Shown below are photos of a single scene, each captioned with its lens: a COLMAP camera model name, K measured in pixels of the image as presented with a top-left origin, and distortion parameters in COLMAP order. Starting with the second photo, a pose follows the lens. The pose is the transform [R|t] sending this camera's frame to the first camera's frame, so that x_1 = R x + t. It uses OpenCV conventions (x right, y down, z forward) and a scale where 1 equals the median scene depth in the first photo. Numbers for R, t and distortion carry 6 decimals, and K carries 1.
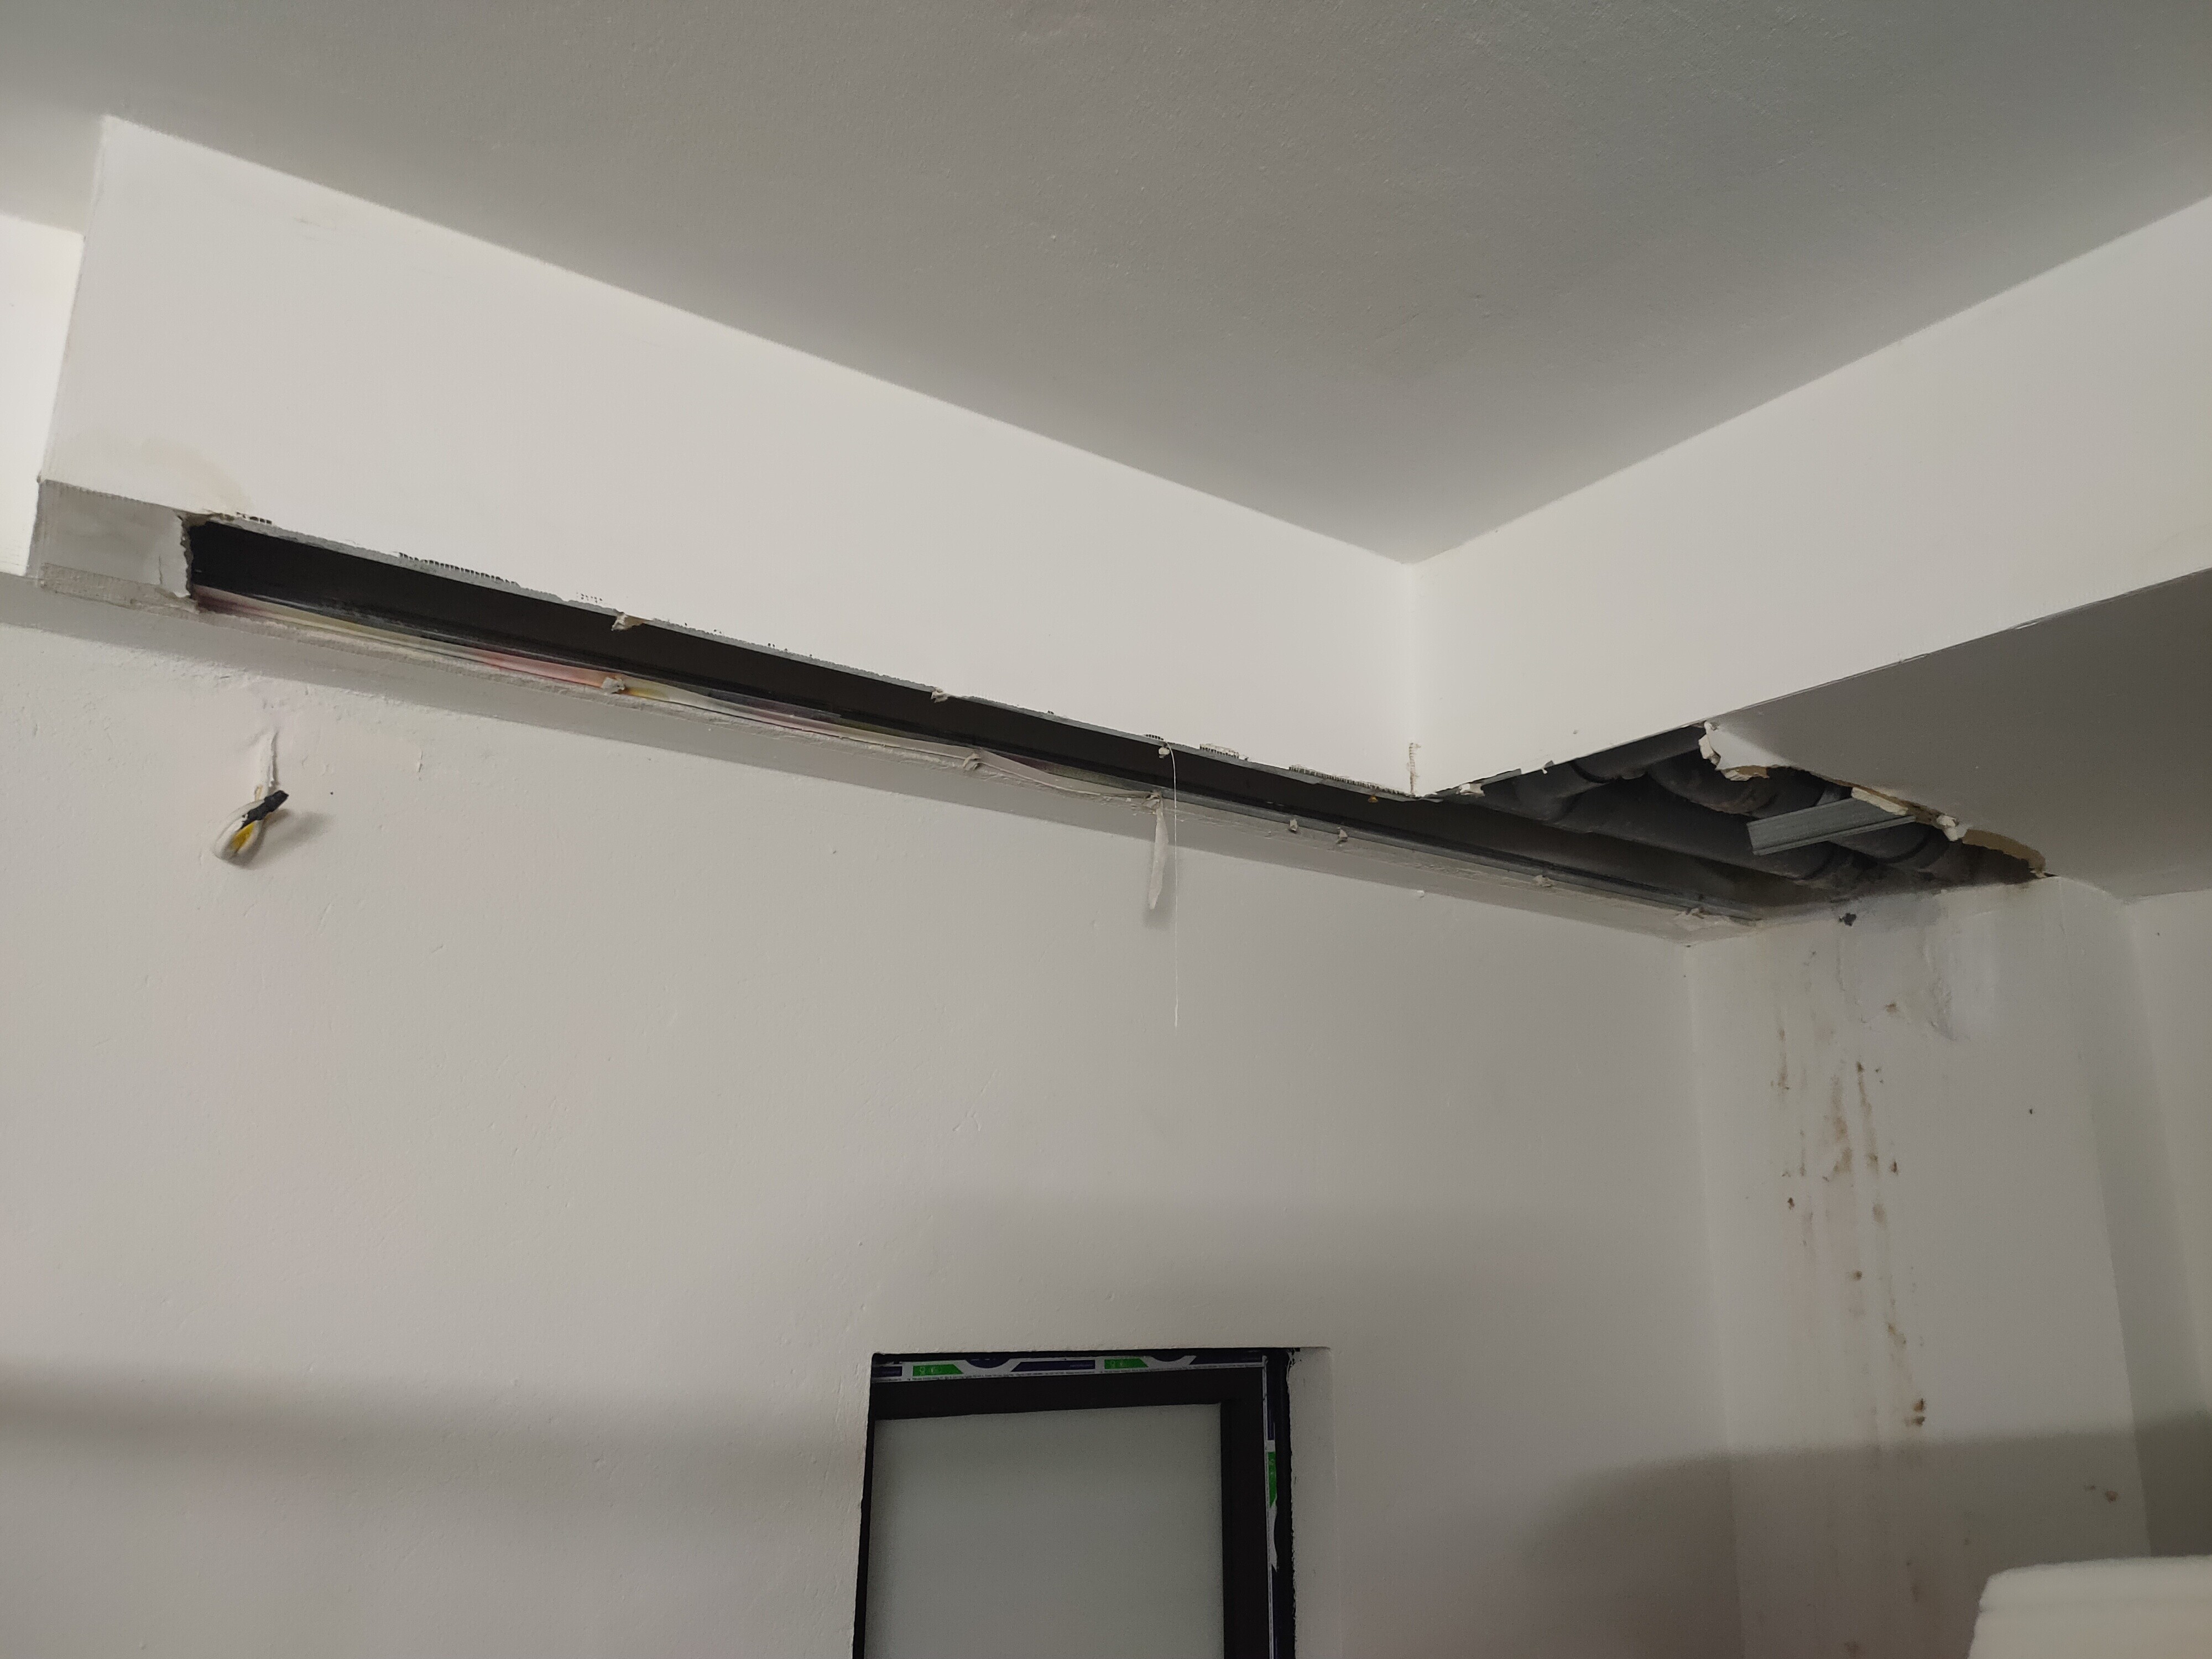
lens RADIAL K [[1657.8, 0, 1105.2], [0, 1657.8, 829.5], [0, 0, 1]] dist [0.069585, -0.009069]
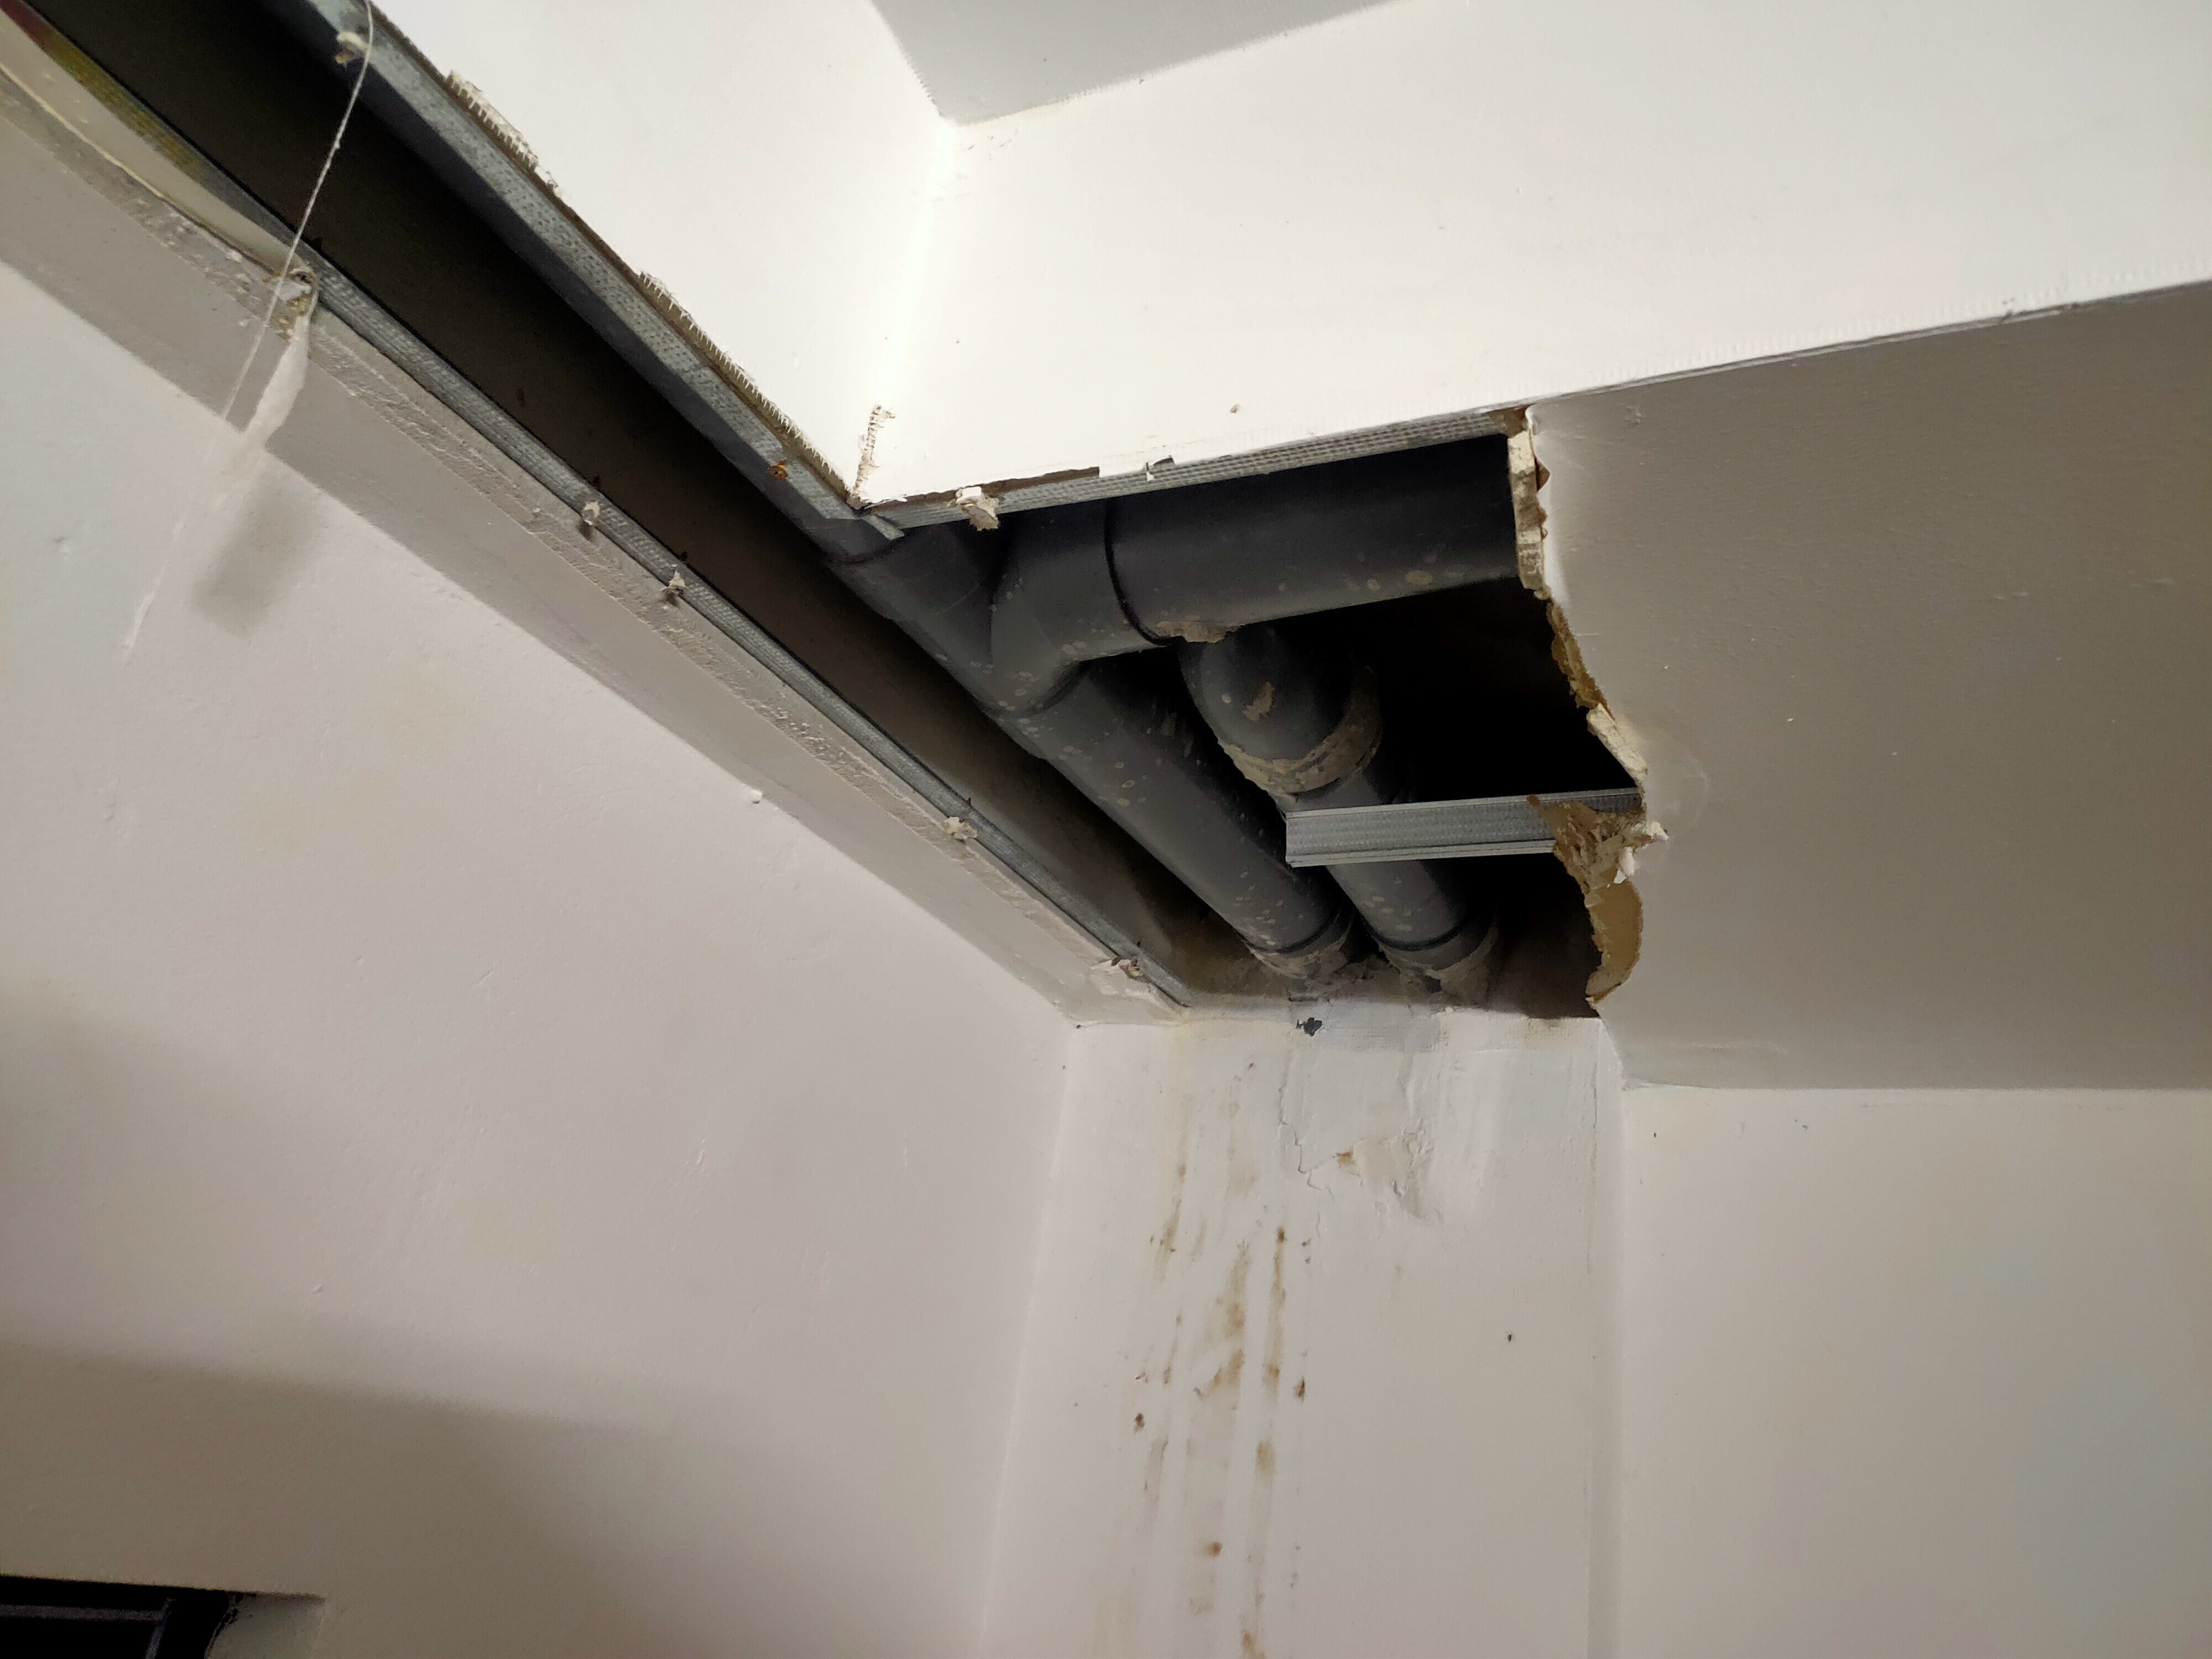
lens RADIAL K [[1657.8, 0, 1107.7], [0, 1657.8, 828.1], [0, 0, 1]] dist [0.069585, -0.009069]
pose [[0.865288, 0.293841, 0.406122, 0.060400], [-0.251233, 0.955289, -0.155899, 0.106271], [-0.433773, 0.032866, 0.900422, 0.411083]]
